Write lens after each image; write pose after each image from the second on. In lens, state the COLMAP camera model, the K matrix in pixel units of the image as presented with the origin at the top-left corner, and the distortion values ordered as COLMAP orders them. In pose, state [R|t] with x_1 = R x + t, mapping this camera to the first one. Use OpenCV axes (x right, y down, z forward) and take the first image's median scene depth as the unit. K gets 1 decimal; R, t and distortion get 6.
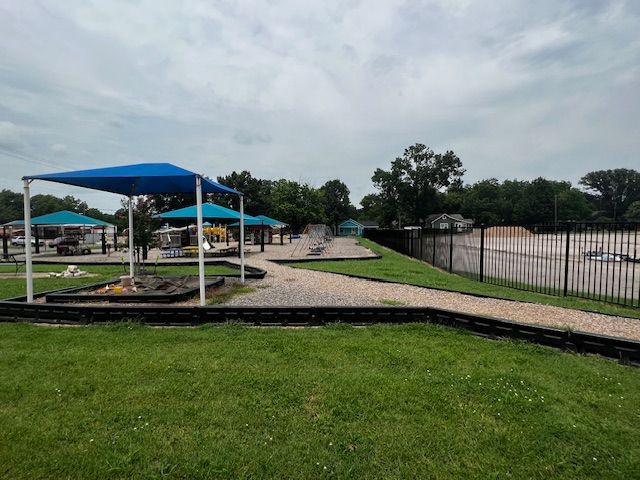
lens RADIAL K [[330.1, 0, 320.4], [0, 330.1, 244.4], [0, 0, 1]] dist [-0.004781, -0.000185]
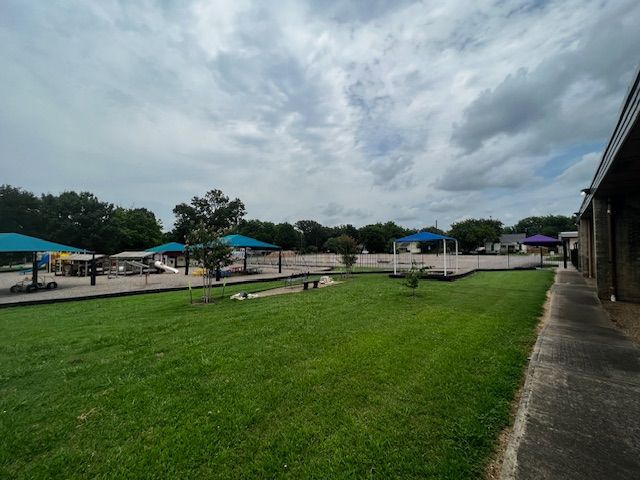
lens RADIAL K [[257.8, 0, 316.1], [0, 257.8, 242.0], [0, 0, 1]] dist [0.001591, 0.000204]
pose [[0.639212, 0.025725, 0.768600, -0.233286], [0.037712, 0.997189, -0.064740, -0.004921], [-0.768105, 0.070368, 0.636445, 0.017852]]
